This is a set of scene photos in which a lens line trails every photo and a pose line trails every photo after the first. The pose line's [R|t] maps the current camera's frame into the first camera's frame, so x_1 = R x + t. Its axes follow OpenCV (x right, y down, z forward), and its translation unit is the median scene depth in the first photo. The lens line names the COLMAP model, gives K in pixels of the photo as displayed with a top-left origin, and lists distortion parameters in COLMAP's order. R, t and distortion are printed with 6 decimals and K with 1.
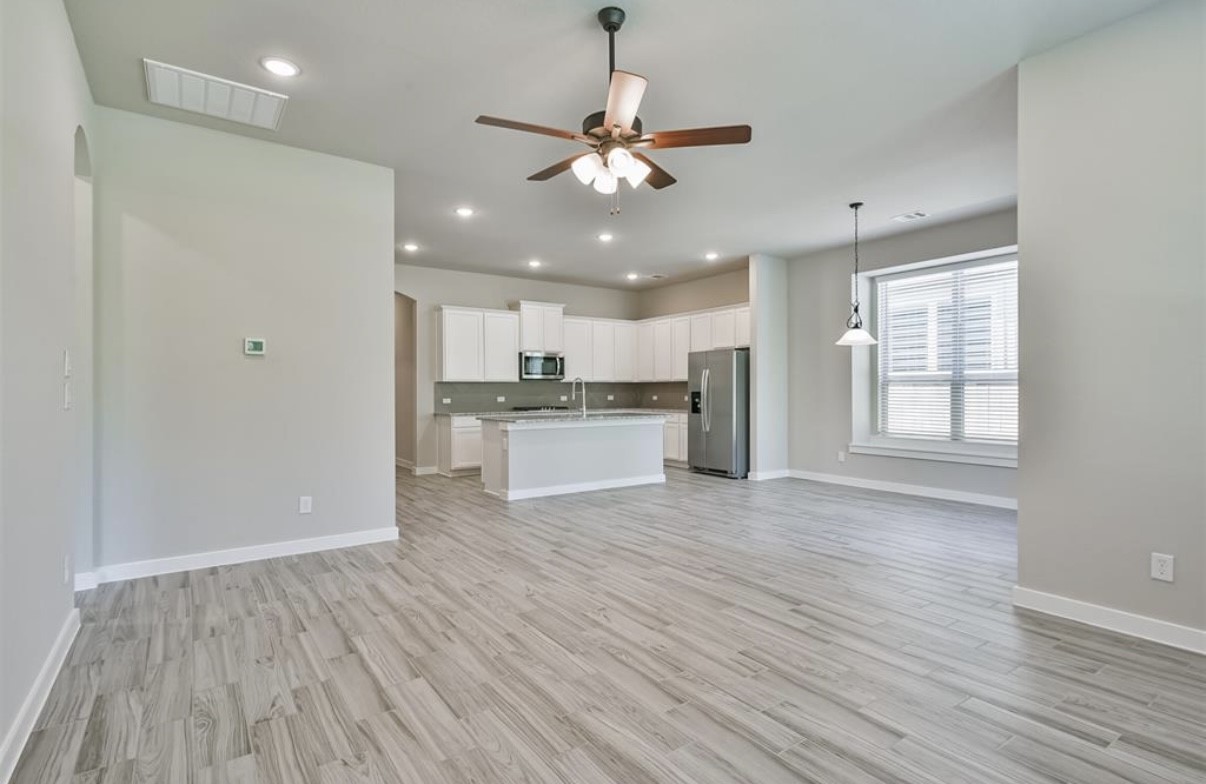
lens RADIAL K [[592.8, 0, 601.2], [0, 592.8, 390.5], [0, 0, 1]] dist [0.018577, 0.000228]
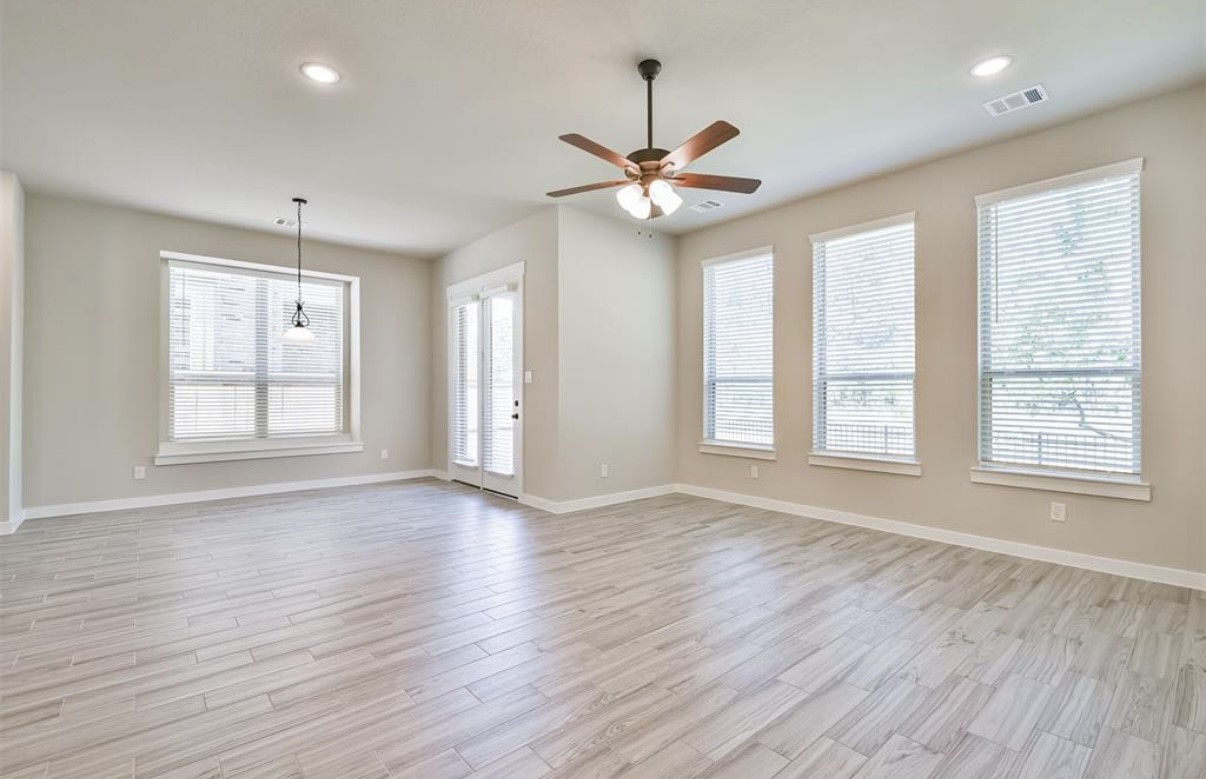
lens RADIAL K [[536.7, 0, 605.1], [0, 536.7, 386.1], [0, 0, 1]] dist [0.008389, -0.000423]
pose [[-0.105835, 0.011807, 0.994314, -0.414425], [-0.000894, 0.999928, -0.011969, 0.002868], [-0.994383, -0.002156, -0.105817, 0.490321]]
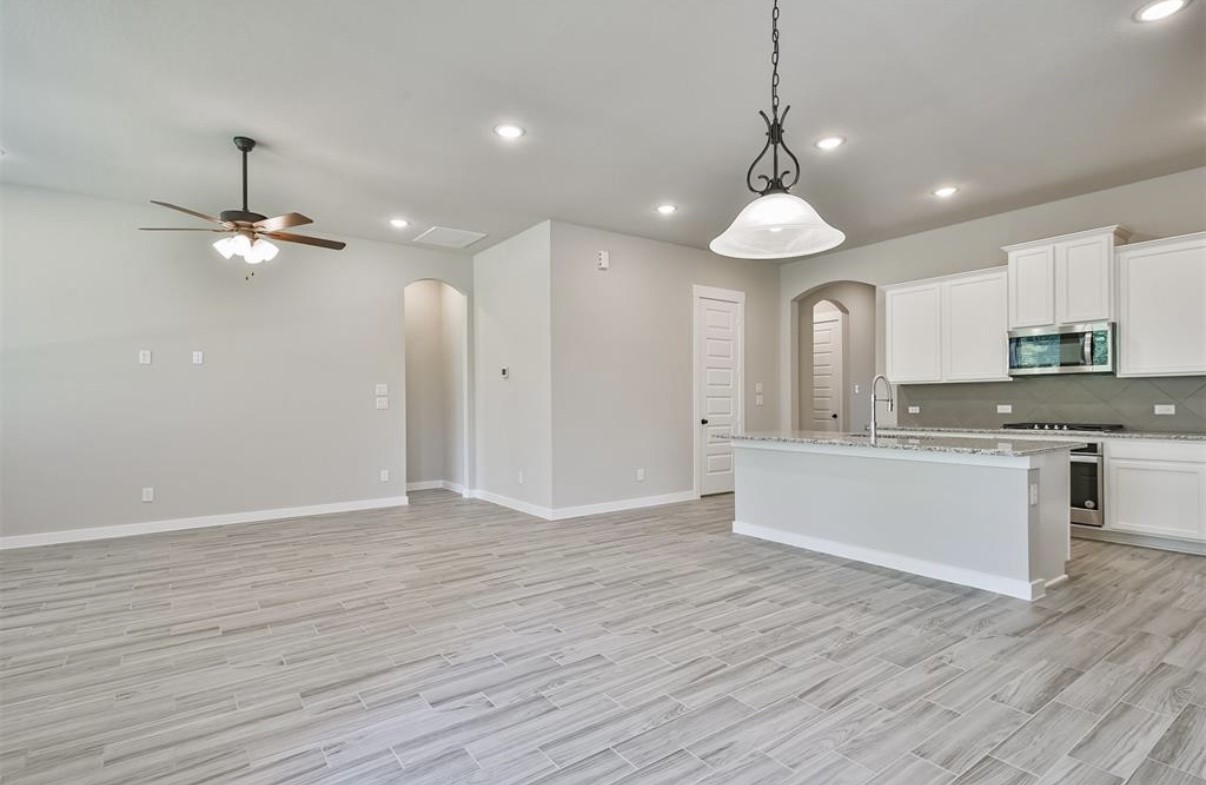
lens RADIAL K [[591.1, 0, 605.5], [0, 591.1, 406.4], [0, 0, 1]] dist [0.015525, -0.000335]
pose [[0.024262, 0.012371, -0.999629, 0.604765], [0.008900, 0.999881, 0.012590, 0.000169], [0.999666, -0.009202, 0.024149, 0.748096]]
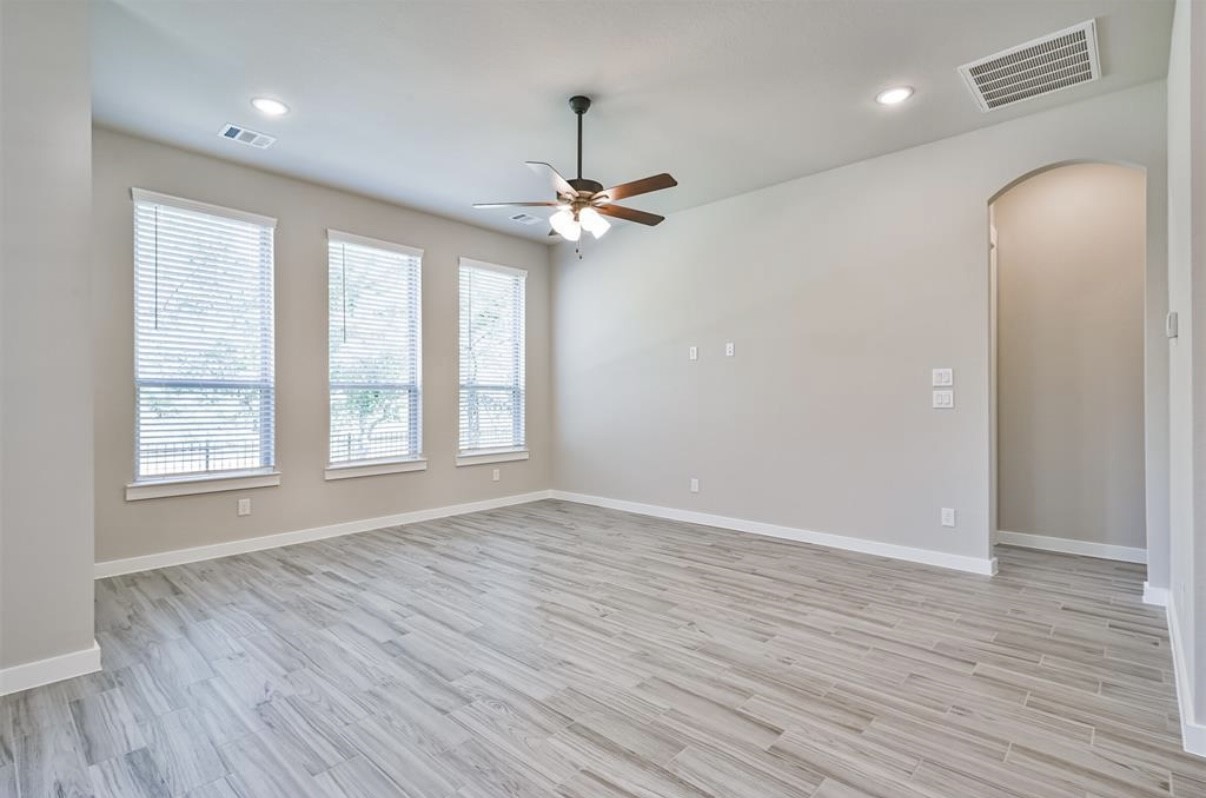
lens RADIAL K [[570.3, 0, 606.0], [0, 570.3, 406.9], [0, 0, 1]] dist [0.001730, 0.000111]
pose [[-0.975251, 0.008906, -0.220922, 0.096096], [0.005878, 0.999880, 0.014359, 0.001530], [0.221024, 0.012705, -0.975186, 0.896540]]
